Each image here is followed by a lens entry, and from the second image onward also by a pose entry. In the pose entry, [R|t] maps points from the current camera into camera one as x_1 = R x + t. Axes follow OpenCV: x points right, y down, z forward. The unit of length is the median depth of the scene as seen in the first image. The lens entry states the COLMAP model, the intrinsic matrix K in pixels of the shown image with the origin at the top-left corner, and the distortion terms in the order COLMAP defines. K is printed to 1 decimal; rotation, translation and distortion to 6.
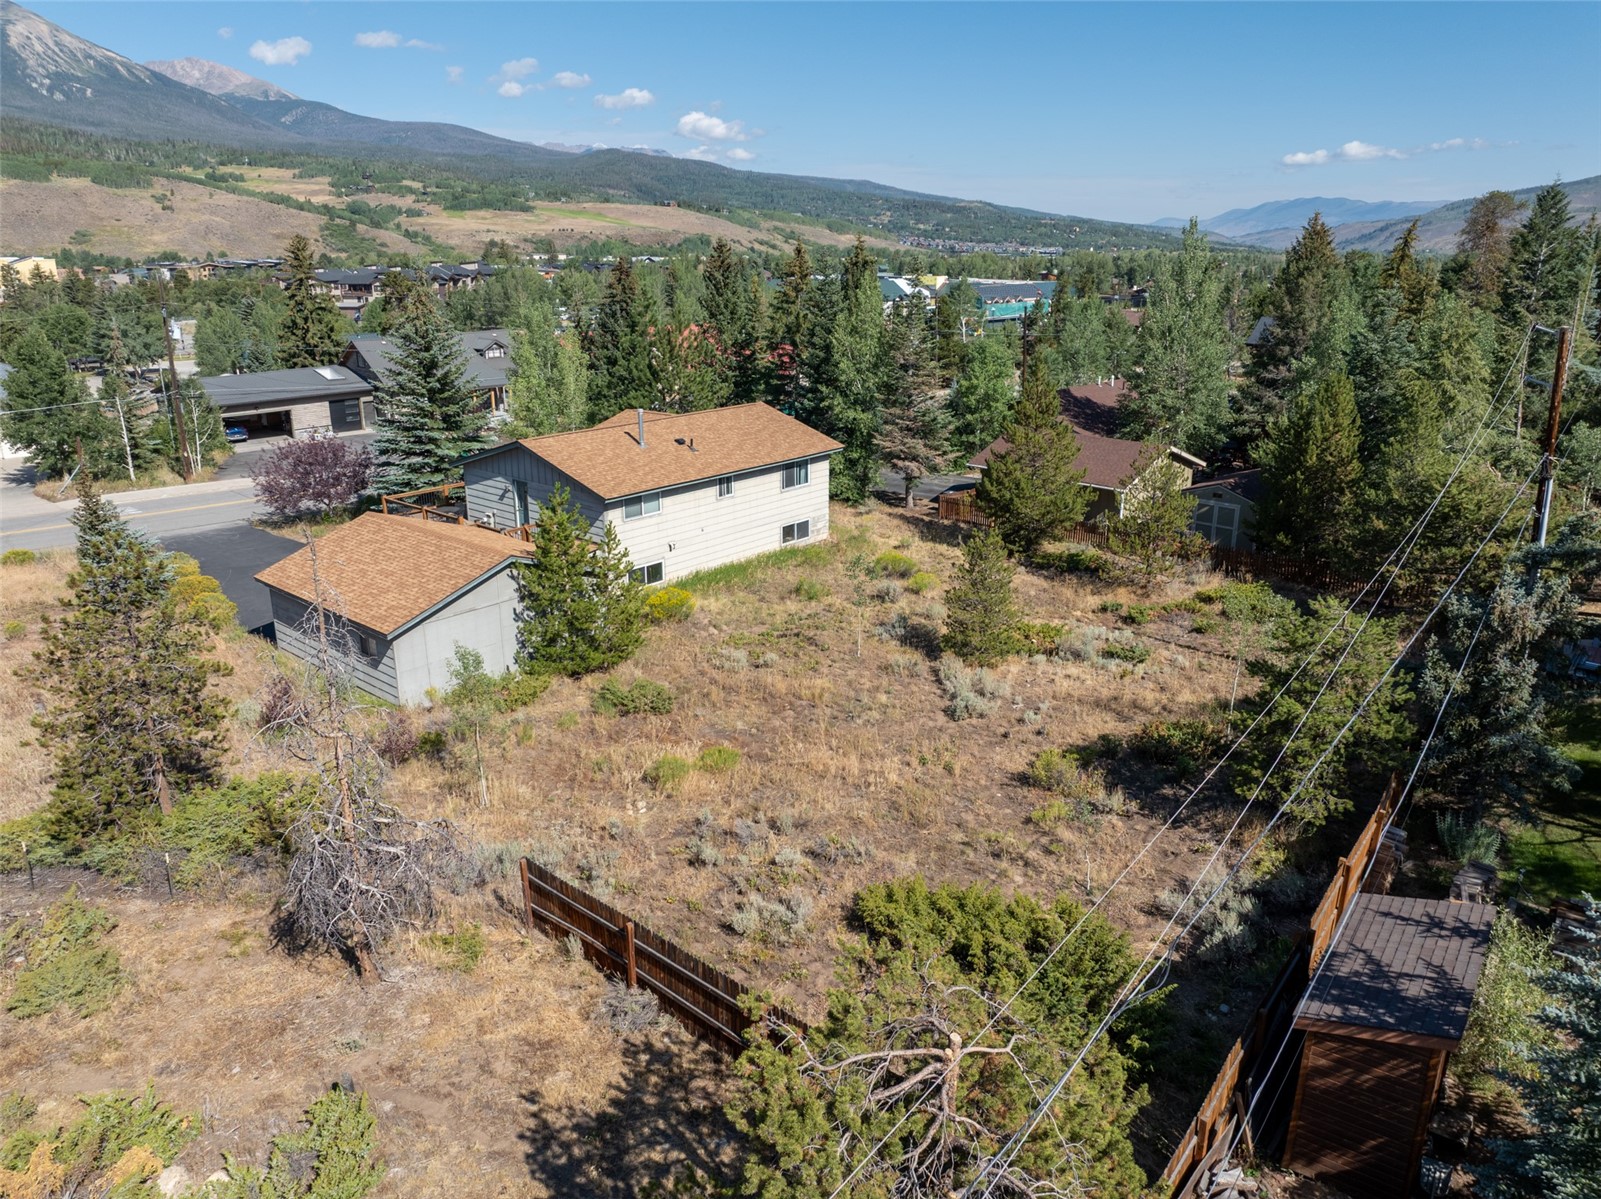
lens RADIAL K [[1118.6, 0, 814.3], [0, 1118.6, 598.3], [0, 0, 1]] dist [-0.039041, 0.002328]
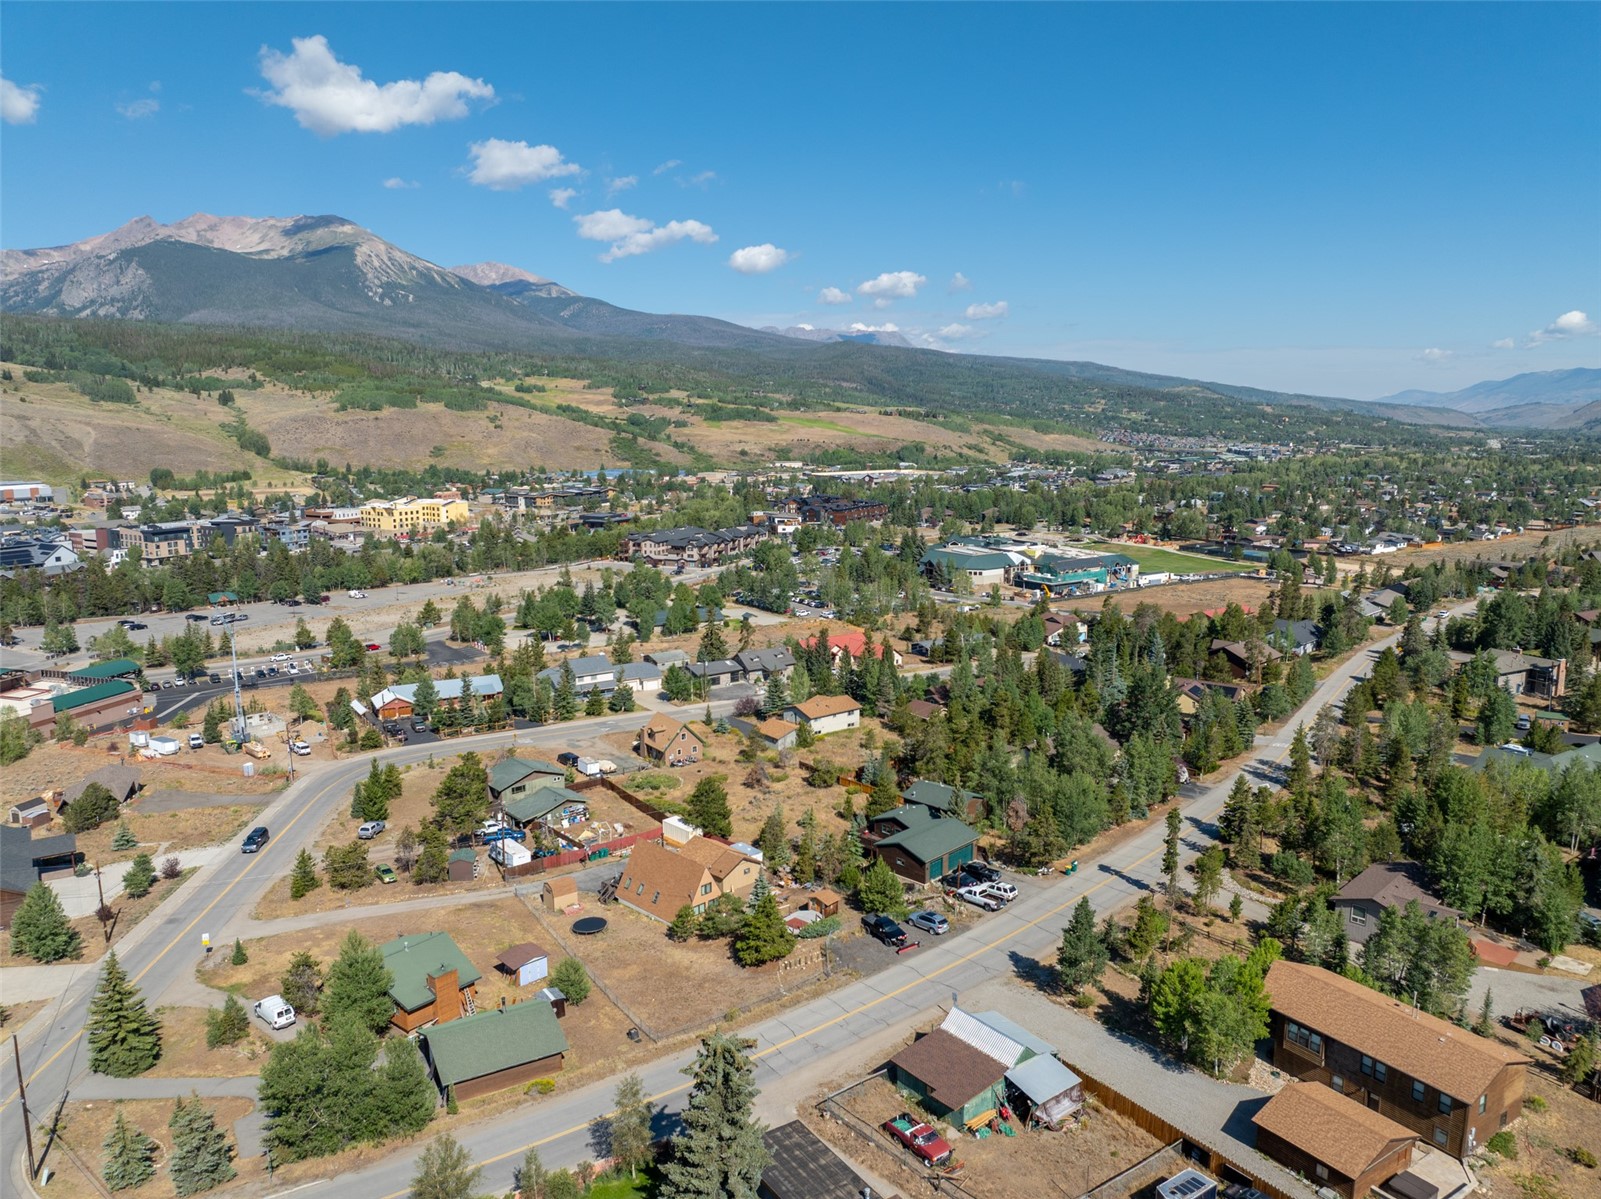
lens RADIAL K [[1118.6, 0, 814.3], [0, 1118.6, 598.3], [0, 0, 1]] dist [-0.039041, 0.002328]
pose [[0.980316, 0.028029, -0.195436, 0.025990], [-0.056024, 0.988674, -0.139227, 0.002755], [0.189320, 0.147435, 0.970784, -0.129455]]
